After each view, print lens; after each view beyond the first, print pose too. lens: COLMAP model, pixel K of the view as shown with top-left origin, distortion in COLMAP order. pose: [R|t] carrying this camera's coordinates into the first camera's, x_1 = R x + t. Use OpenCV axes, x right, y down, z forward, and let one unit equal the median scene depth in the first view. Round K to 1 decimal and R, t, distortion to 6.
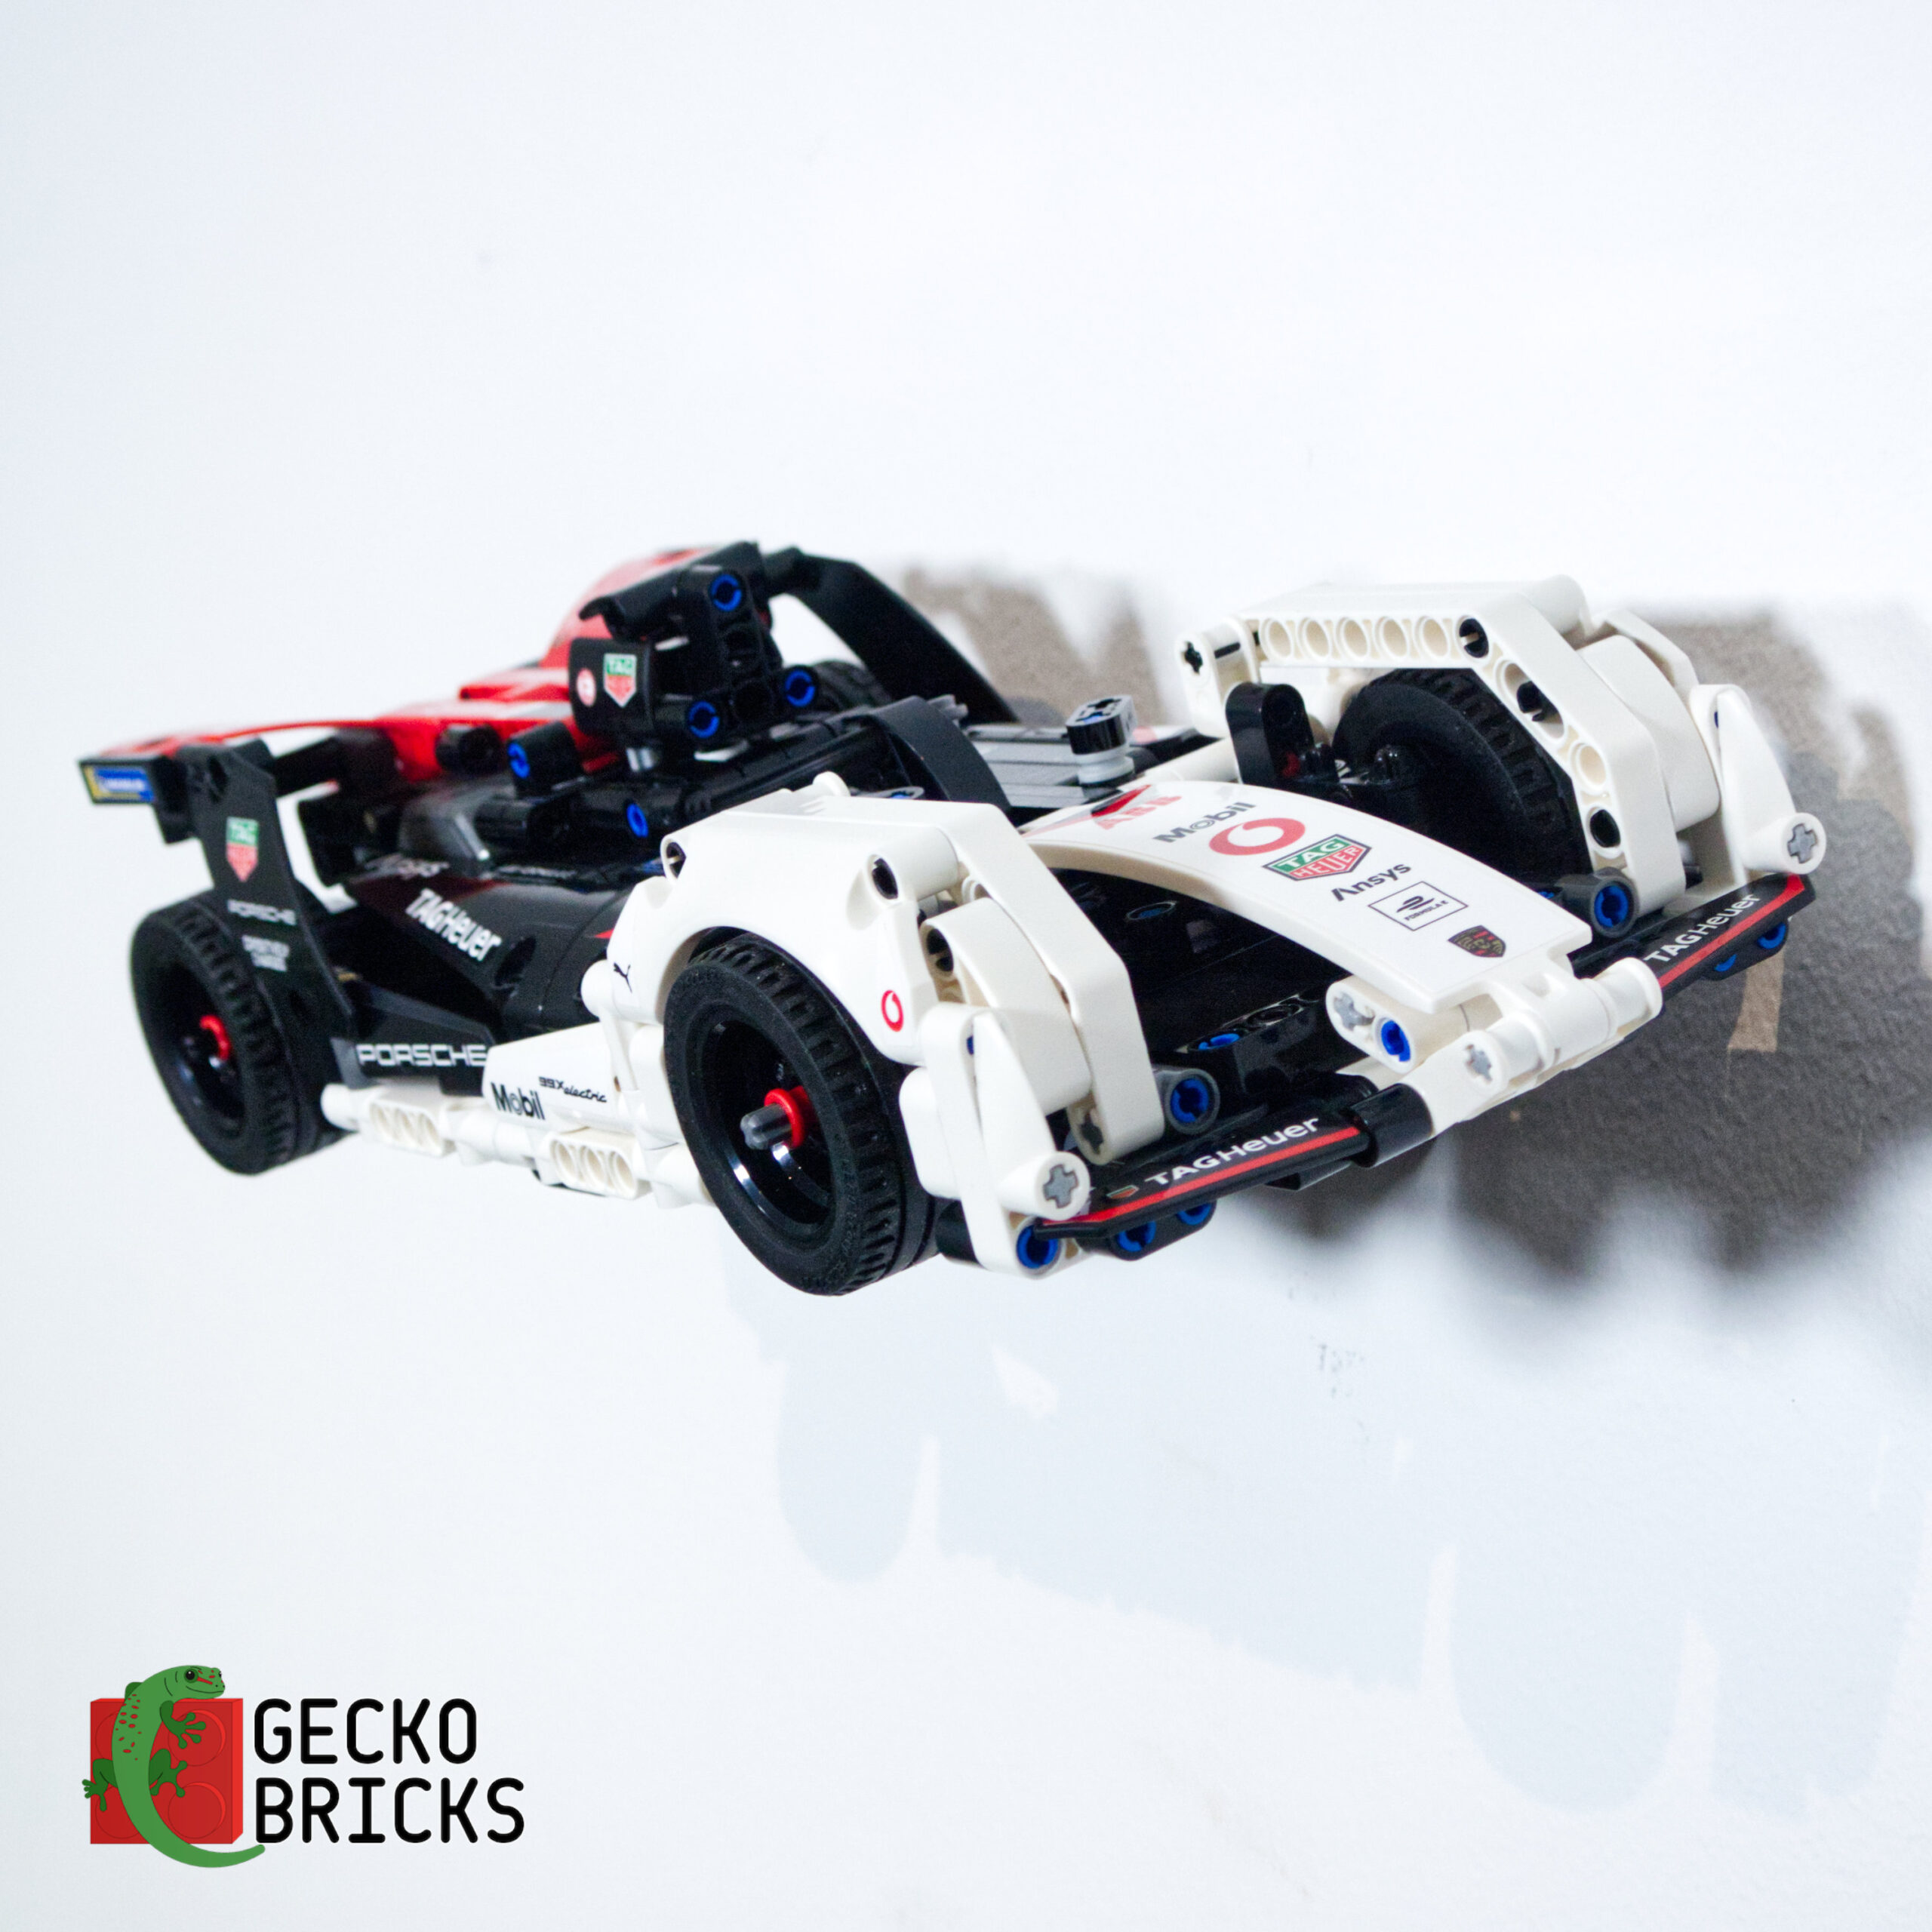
lens RADIAL K [[4462.2, 0, 962.6], [0, 4462.2, 983.3], [0, 0, 1]] dist [-0.041897, 0.000000]
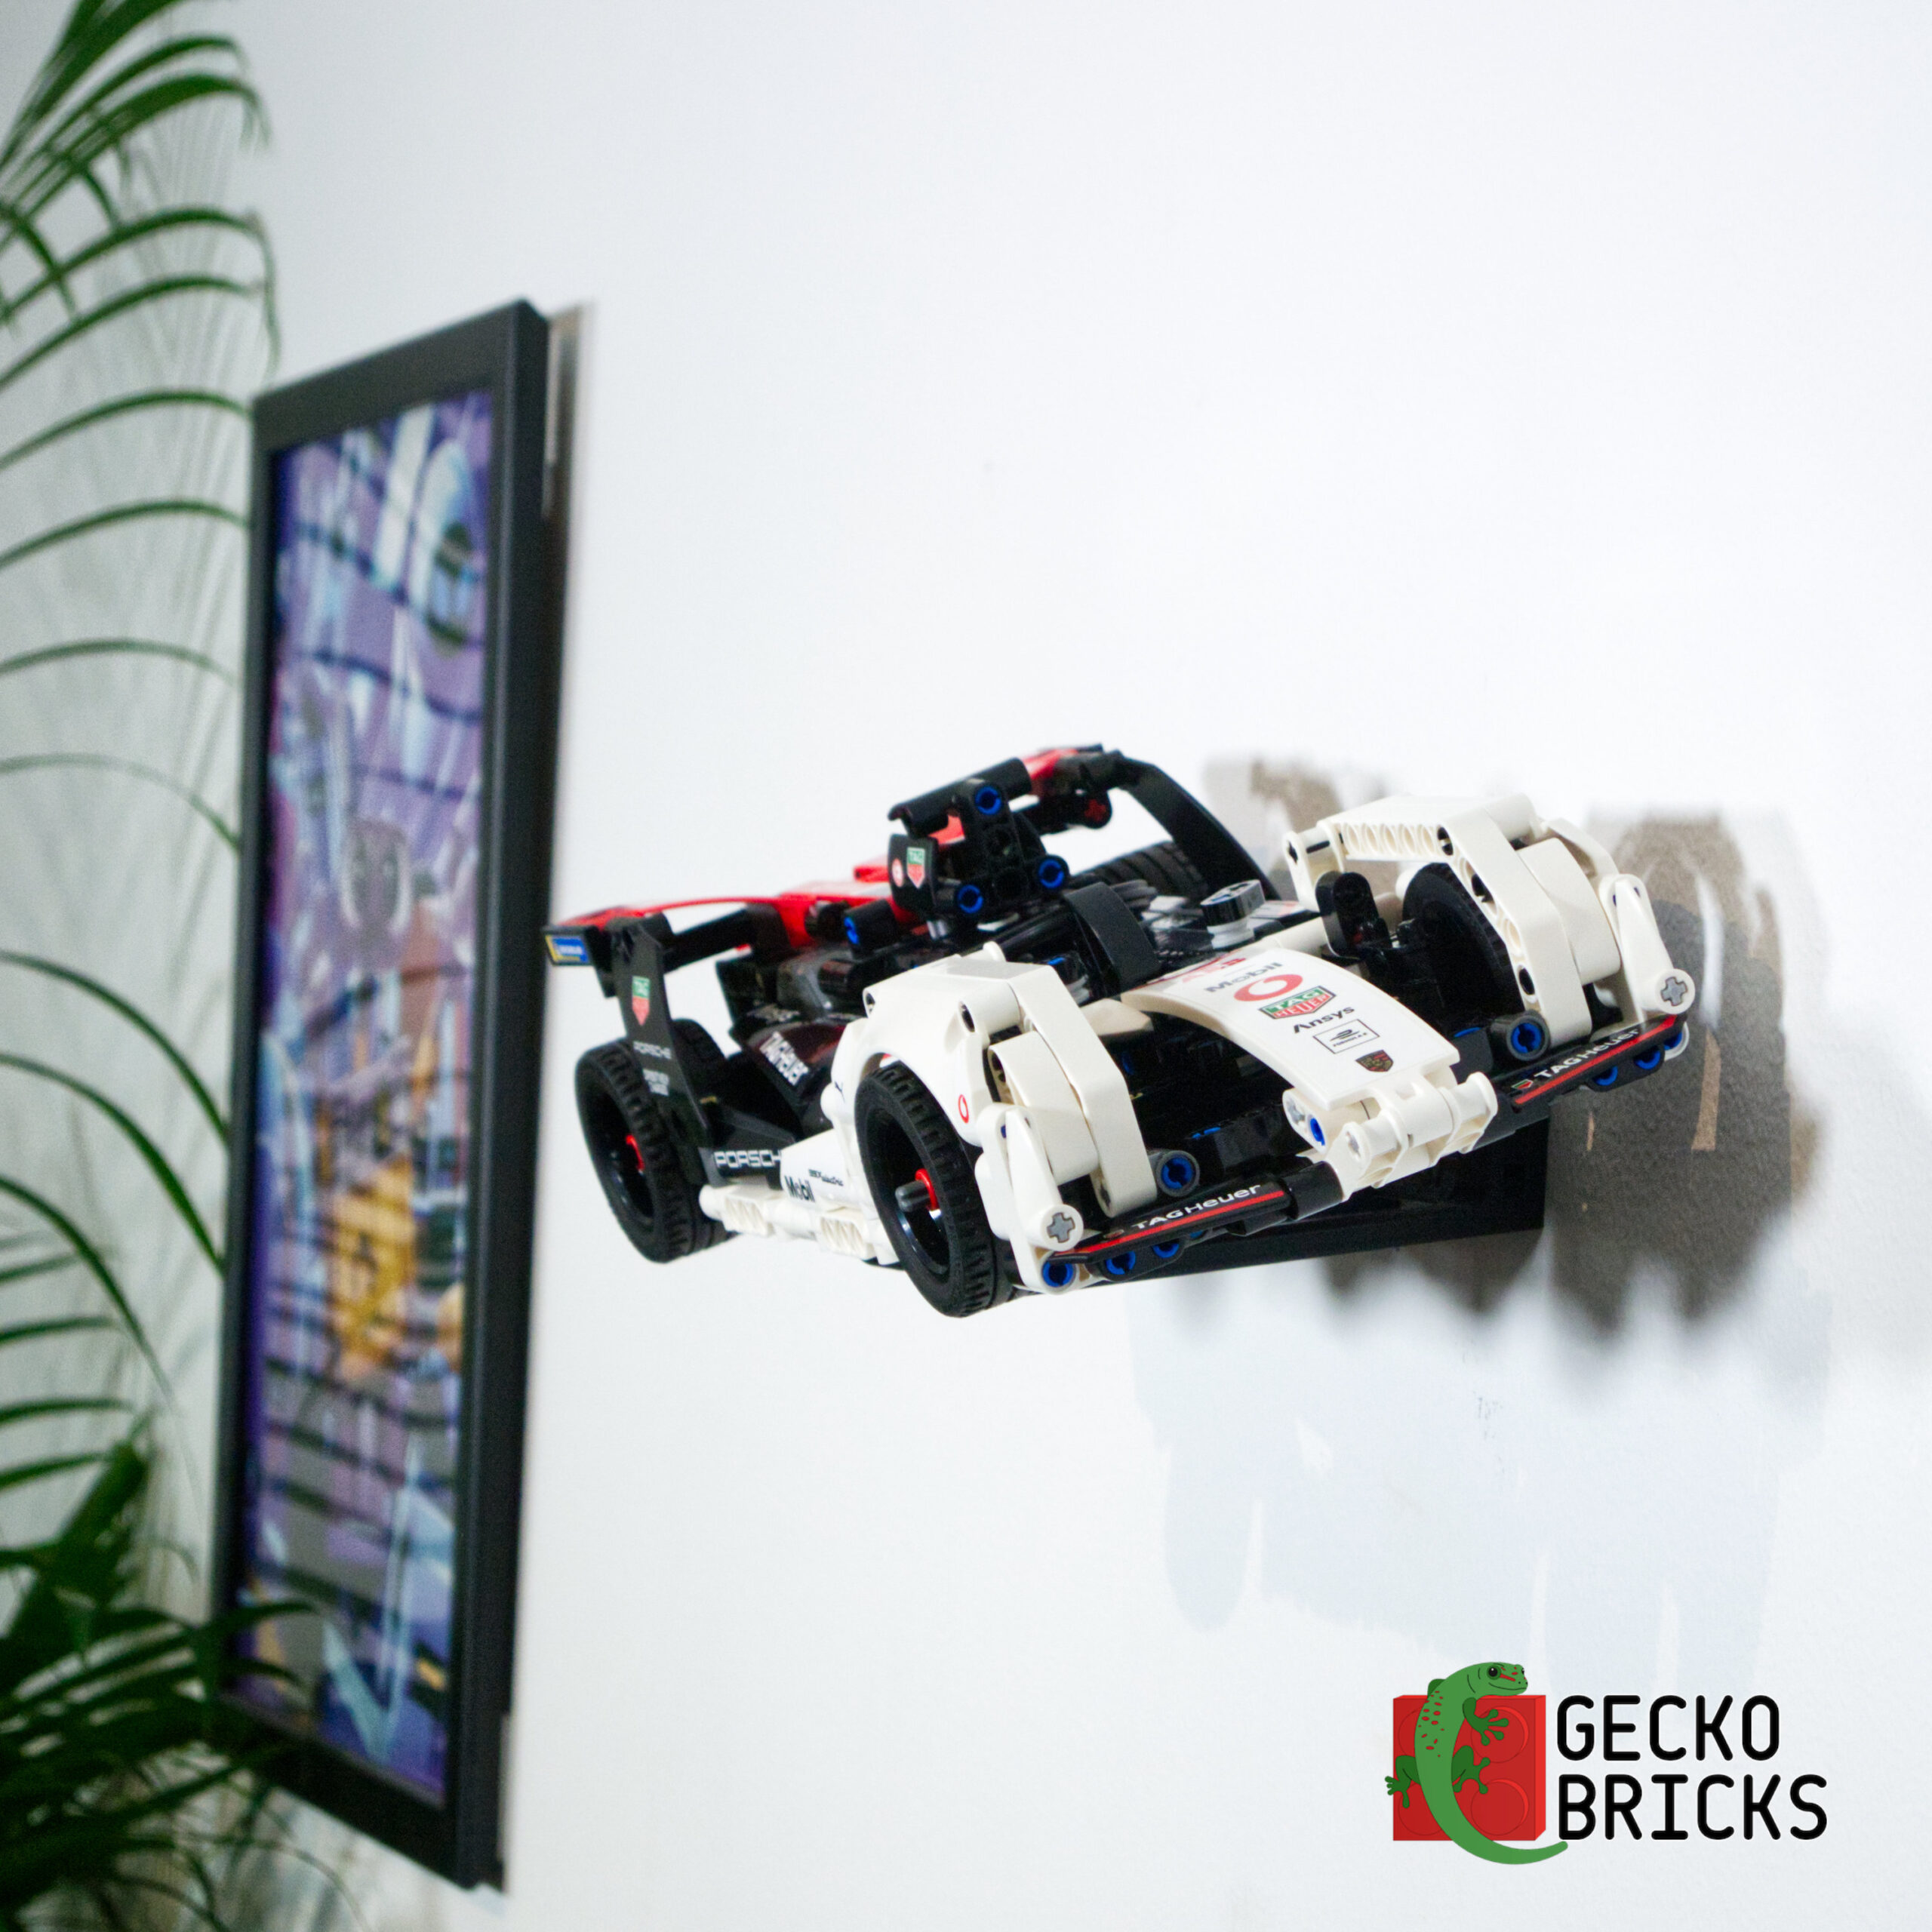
lens RADIAL K [[6069.4, 0, 967.5], [0, 6069.4, 959.7], [0, 0, 1]] dist [-0.187344, 0.000000]
pose [[0.978878, -0.004195, -0.204403, 0.340990], [-0.003767, 0.999250, -0.038550, 0.029570], [0.204411, 0.038506, 0.978128, -0.813354]]
